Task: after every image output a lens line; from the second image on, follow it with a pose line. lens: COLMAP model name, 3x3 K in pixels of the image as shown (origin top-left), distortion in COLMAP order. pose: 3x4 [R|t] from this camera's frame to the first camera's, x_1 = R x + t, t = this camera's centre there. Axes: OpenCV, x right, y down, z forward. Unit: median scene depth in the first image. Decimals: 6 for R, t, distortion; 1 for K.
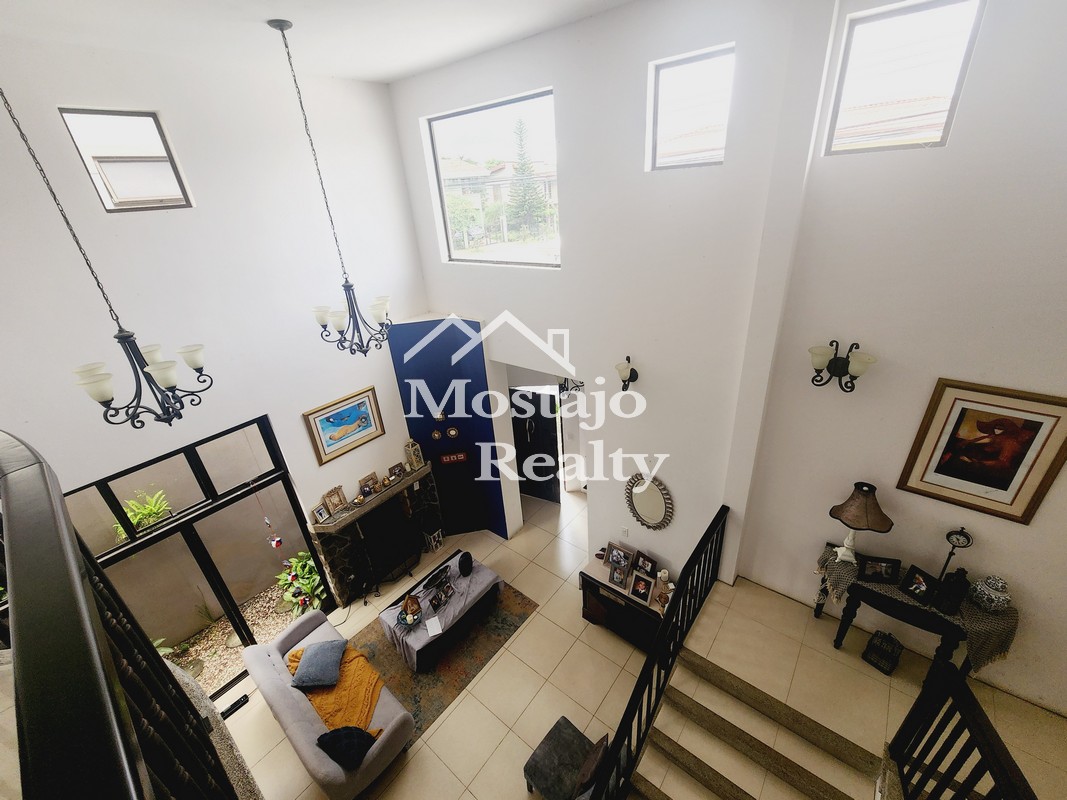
lens RADIAL K [[434.8, 0, 536.2], [0, 434.8, 397.9], [0, 0, 1]] dist [-0.000055, -0.001542]
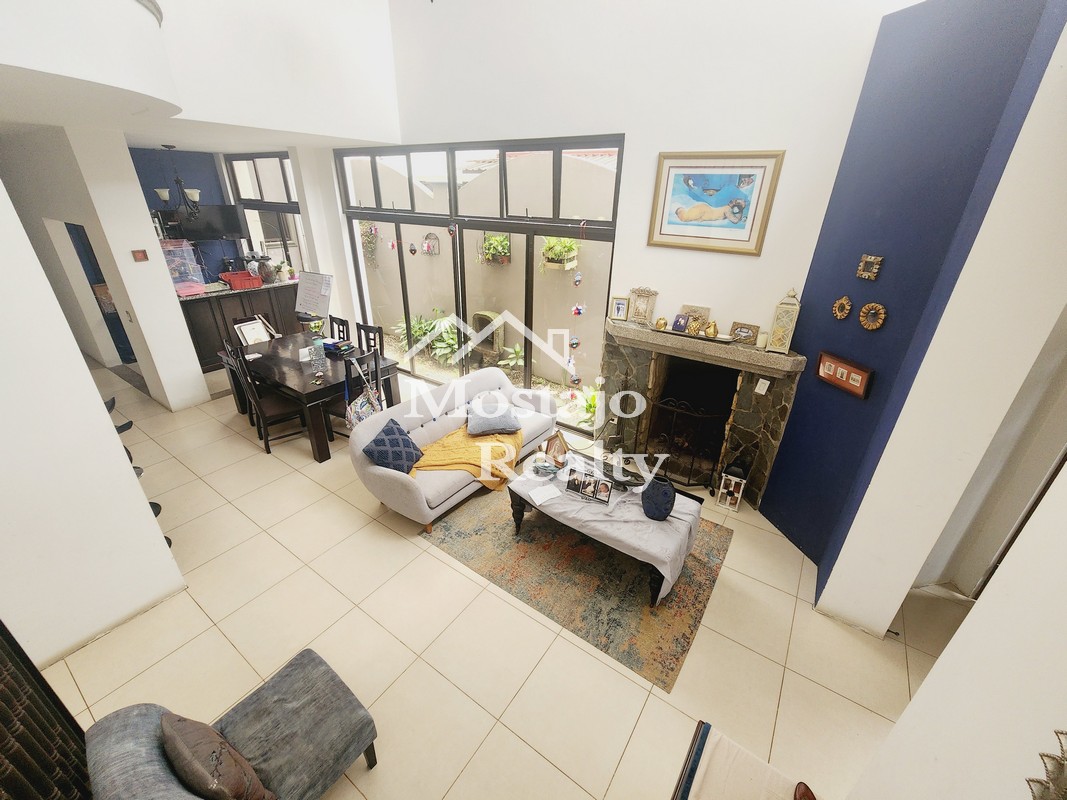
lens RADIAL K [[434.8, 0, 534.9], [0, 434.8, 398.5], [0, 0, 1]] dist [-0.000055, -0.001542]
pose [[0.072682, 0.494588, -0.866083, 0.286218], [-0.461515, 0.786493, 0.410407, 0.168680], [0.884150, 0.369881, 0.285423, 0.827497]]
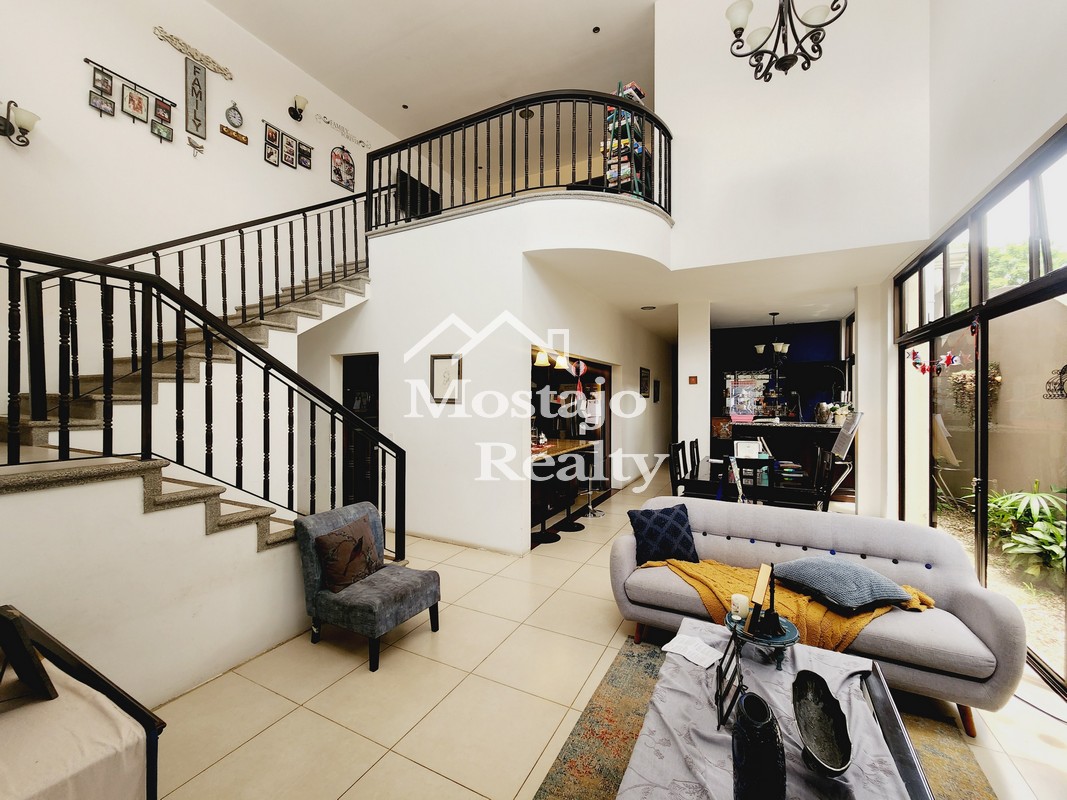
lens RADIAL K [[434.8, 0, 531.0], [0, 434.8, 398.1], [0, 0, 1]] dist [-0.000055, -0.001542]
pose [[-0.978363, 0.070466, -0.194524, -0.049179], [-0.024593, 0.893938, 0.447515, 0.188536], [0.205427, 0.442617, -0.872863, 1.328444]]
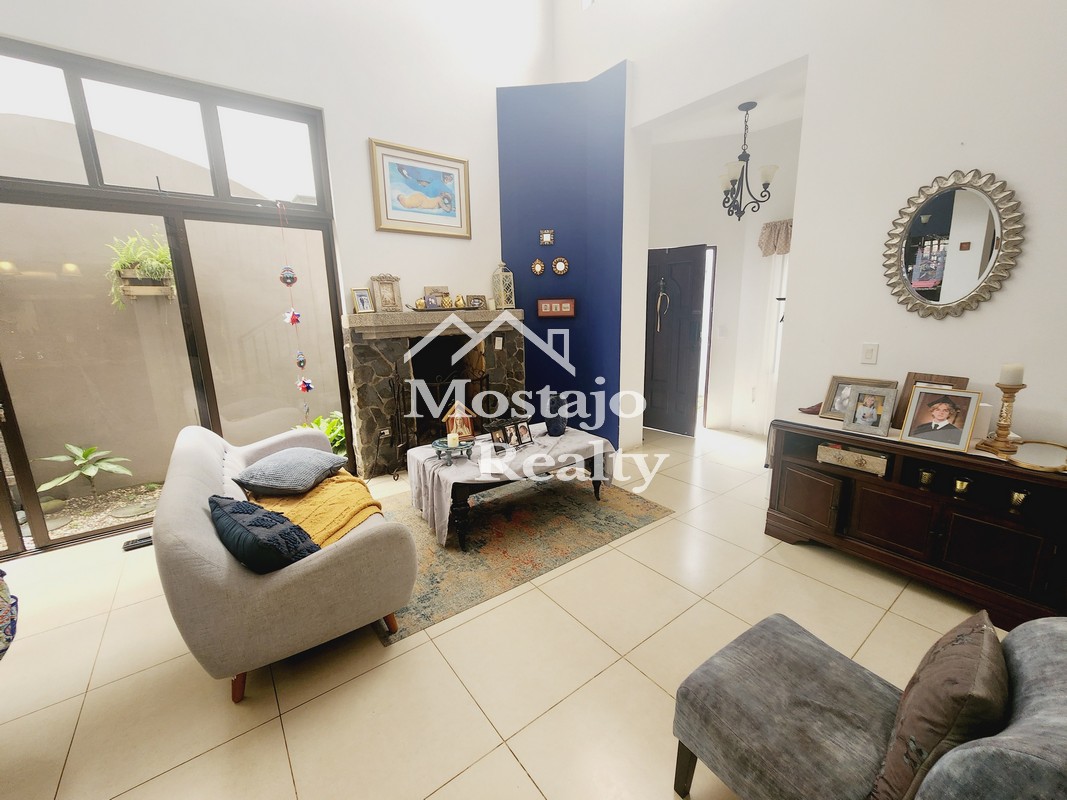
lens RADIAL K [[434.8, 0, 536.5], [0, 434.8, 396.7], [0, 0, 1]] dist [-0.000055, -0.001542]
pose [[0.970012, 0.098097, -0.222381, -0.070653], [-0.147468, 0.964824, -0.217642, 0.613162], [0.193209, 0.243909, 0.950357, 0.511532]]
